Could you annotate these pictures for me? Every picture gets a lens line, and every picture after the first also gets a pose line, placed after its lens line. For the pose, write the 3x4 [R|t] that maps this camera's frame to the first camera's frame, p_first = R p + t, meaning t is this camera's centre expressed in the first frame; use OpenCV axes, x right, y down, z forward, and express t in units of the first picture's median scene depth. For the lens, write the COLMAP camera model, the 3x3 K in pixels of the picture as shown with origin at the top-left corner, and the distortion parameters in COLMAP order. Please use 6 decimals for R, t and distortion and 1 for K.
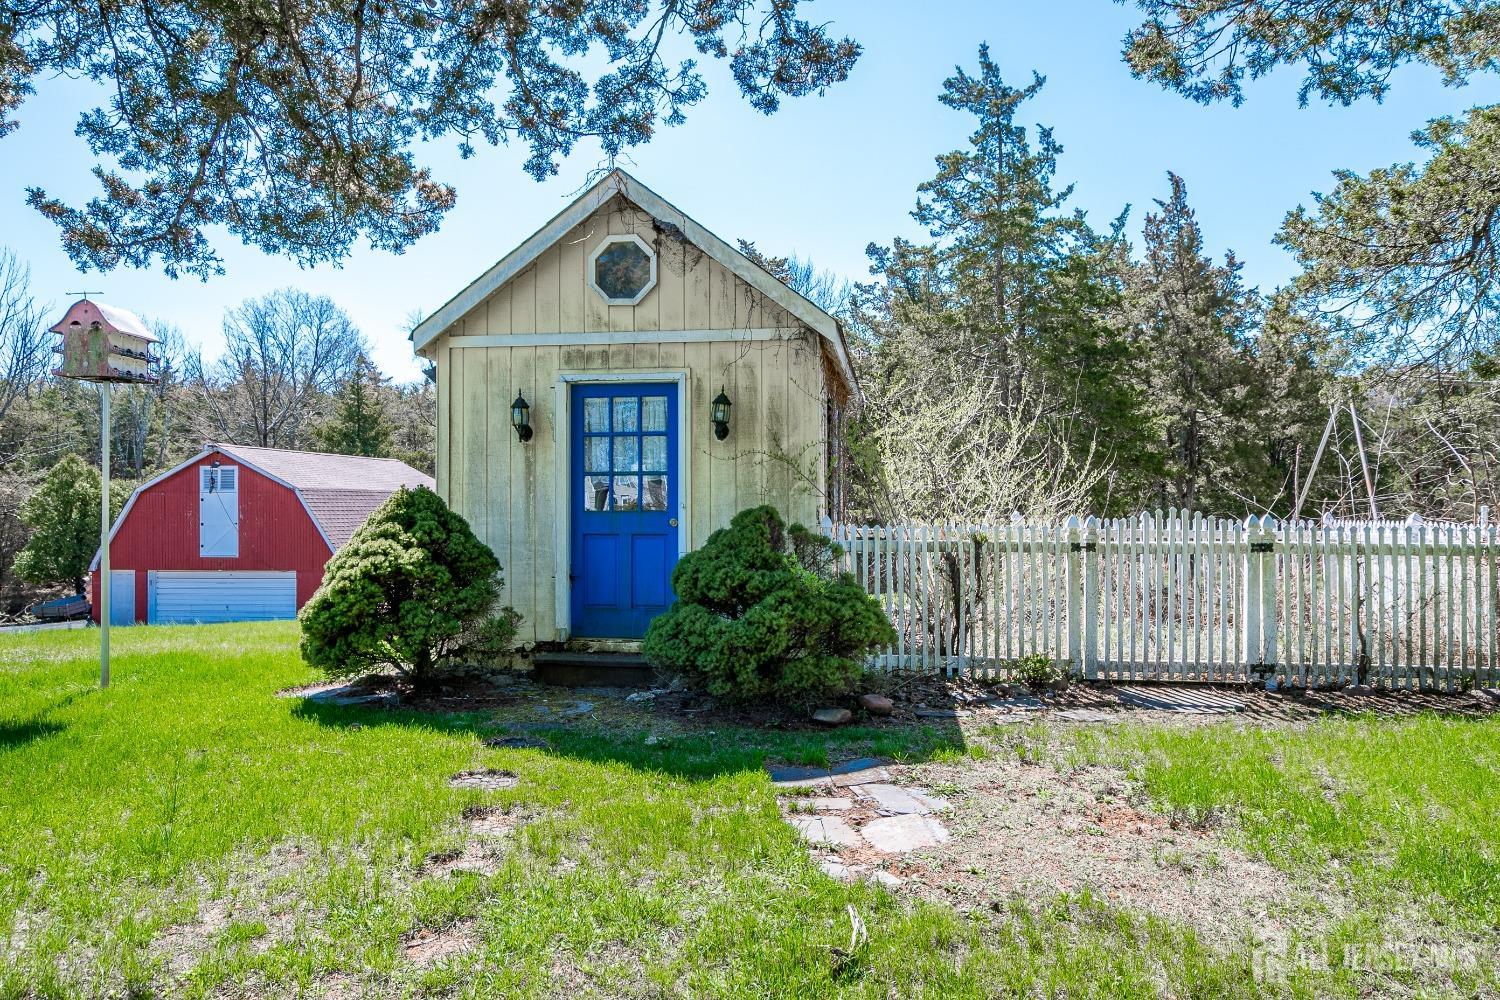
lens RADIAL K [[1034.6, 0, 748.9], [0, 1034.6, 496.3], [0, 0, 1]] dist [-0.001838, 0.001205]
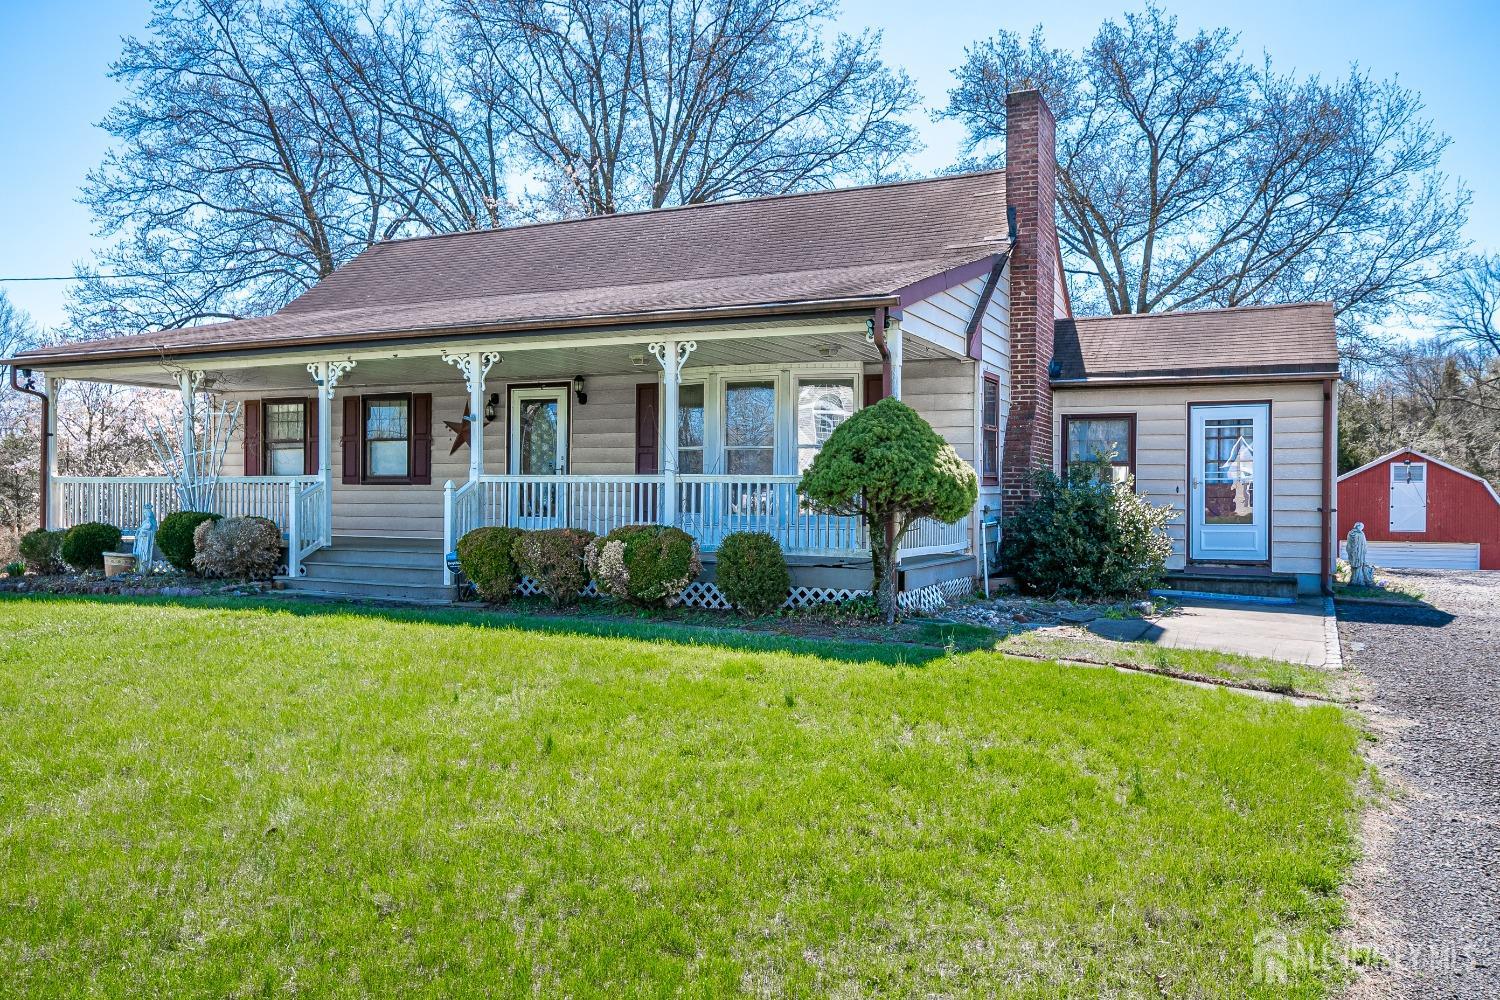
lens RADIAL K [[1133.0, 0, 741.5], [0, 1133.0, 504.7], [0, 0, 1]] dist [0.005617, 0.009869]
pose [[0.949105, 0.012942, -0.314695, -1.097848], [-0.008815, 0.999855, 0.014537, 0.013319], [0.314838, -0.011023, 0.949081, -0.833533]]
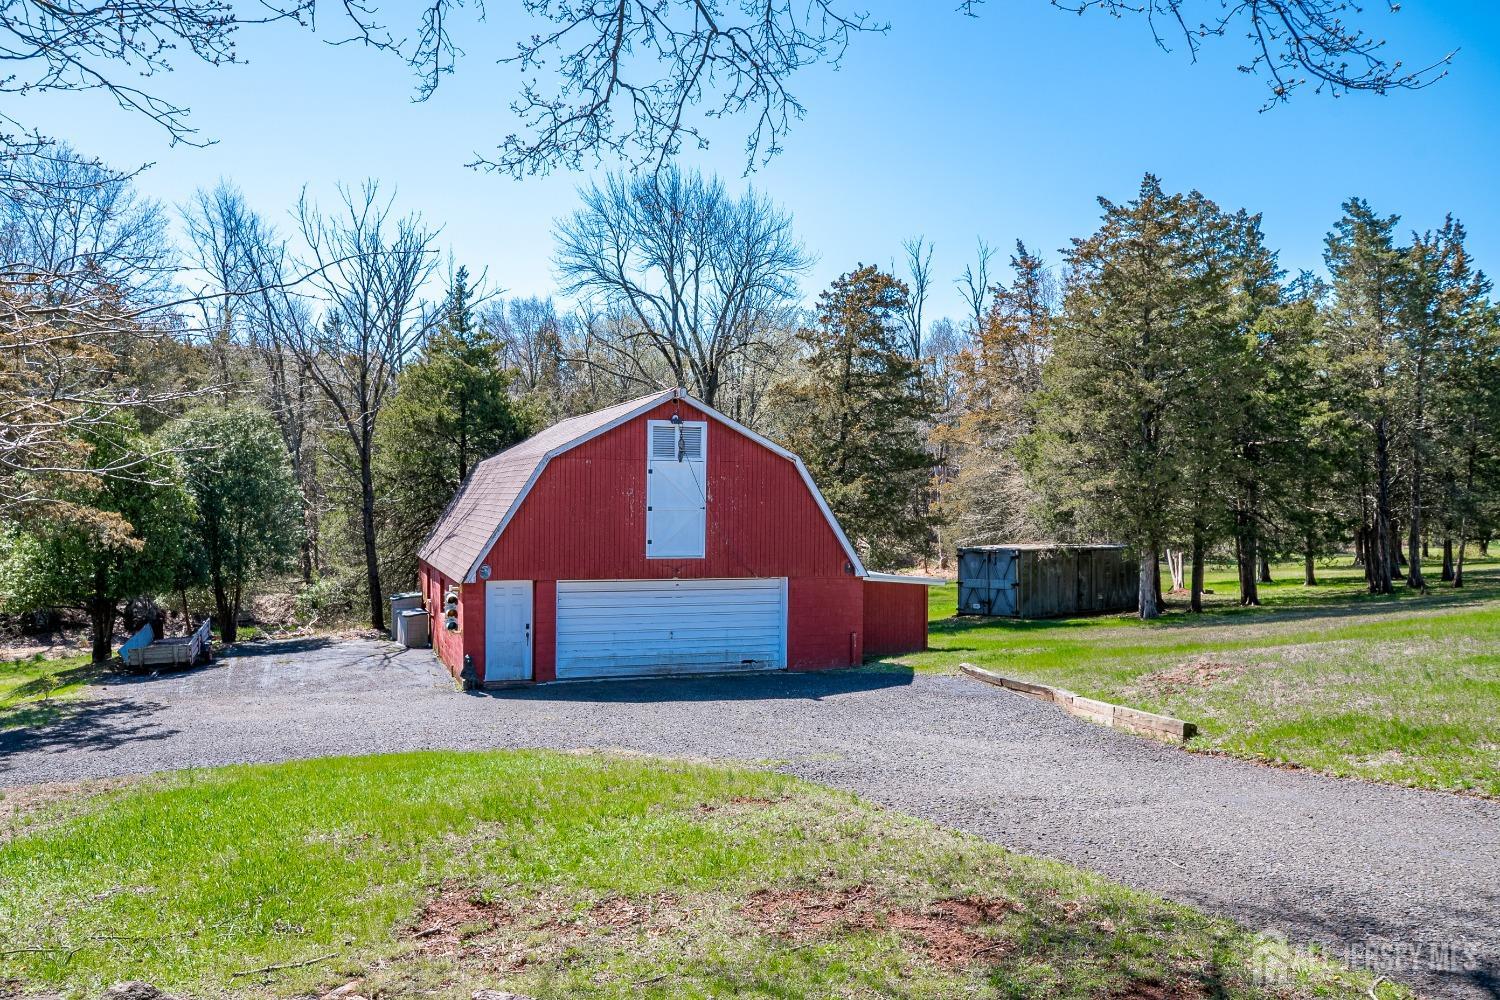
lens RADIAL K [[1232.9, 0, 743.2], [0, 1232.9, 503.2], [0, 0, 1]] dist [0.005509, 0.034826]
pose [[0.900241, 0.008577, 0.435307, -1.039035], [-0.014762, 0.999832, 0.010830, 0.017758], [-0.435141, -0.016176, 0.900217, 0.338045]]
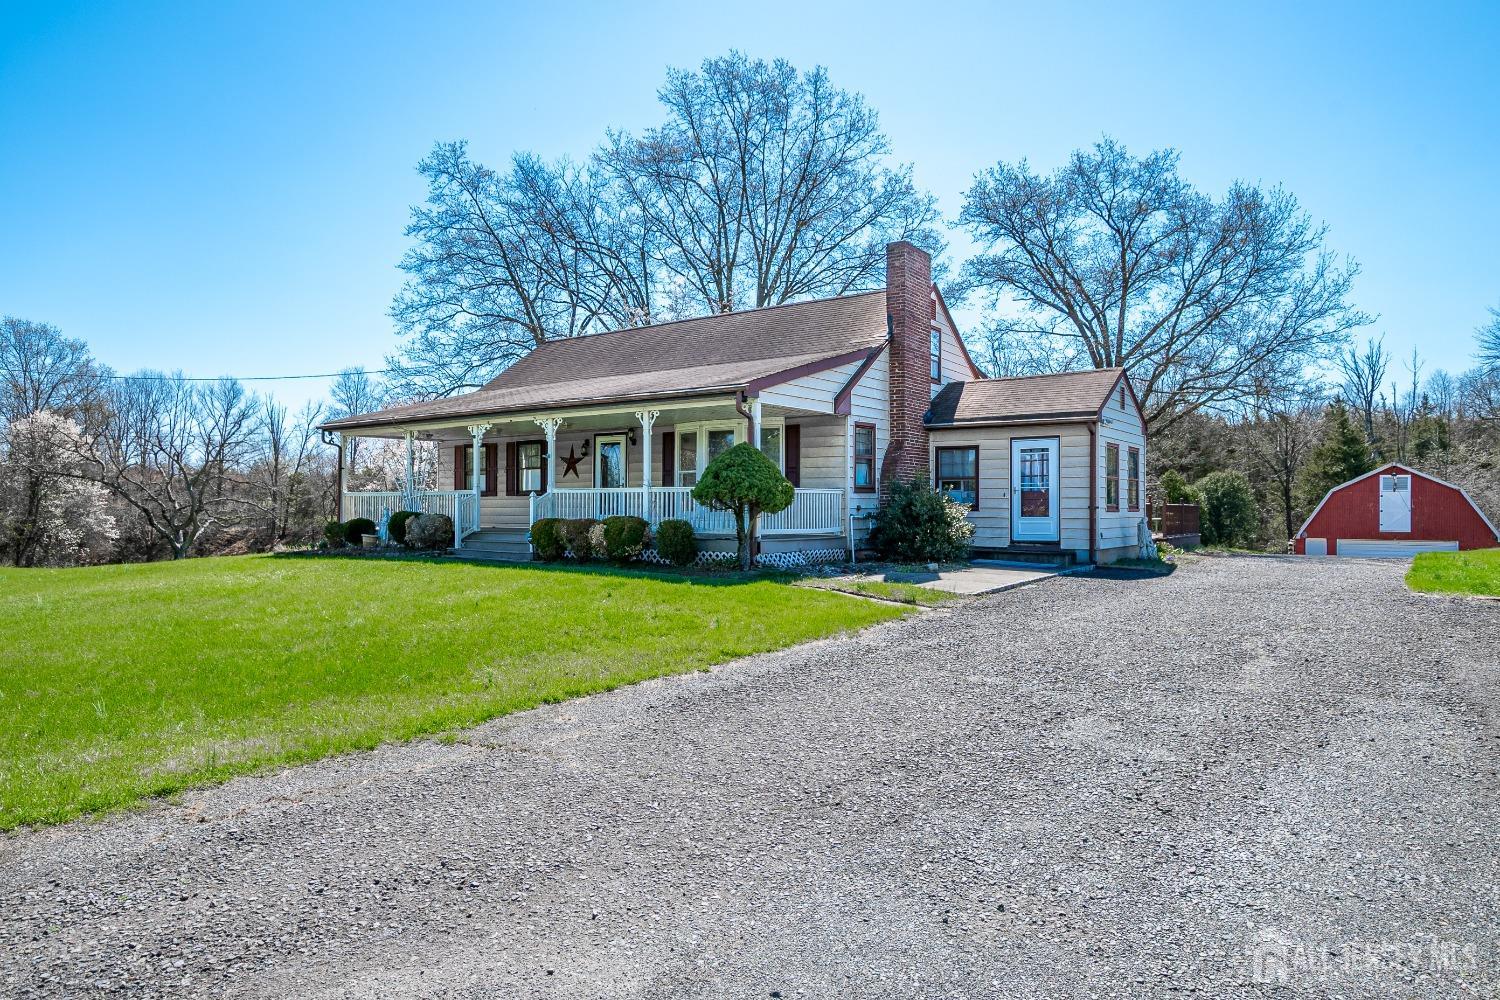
lens RADIAL K [[916.8, 0, 737.7], [0, 916.8, 499.5], [0, 0, 1]] dist [-0.008056, -0.000678]
pose [[0.871012, 0.002003, -0.491257, -0.894632], [-0.003051, 0.999994, -0.001333, 0.017270], [0.491251, 0.002660, 0.871014, -0.937661]]
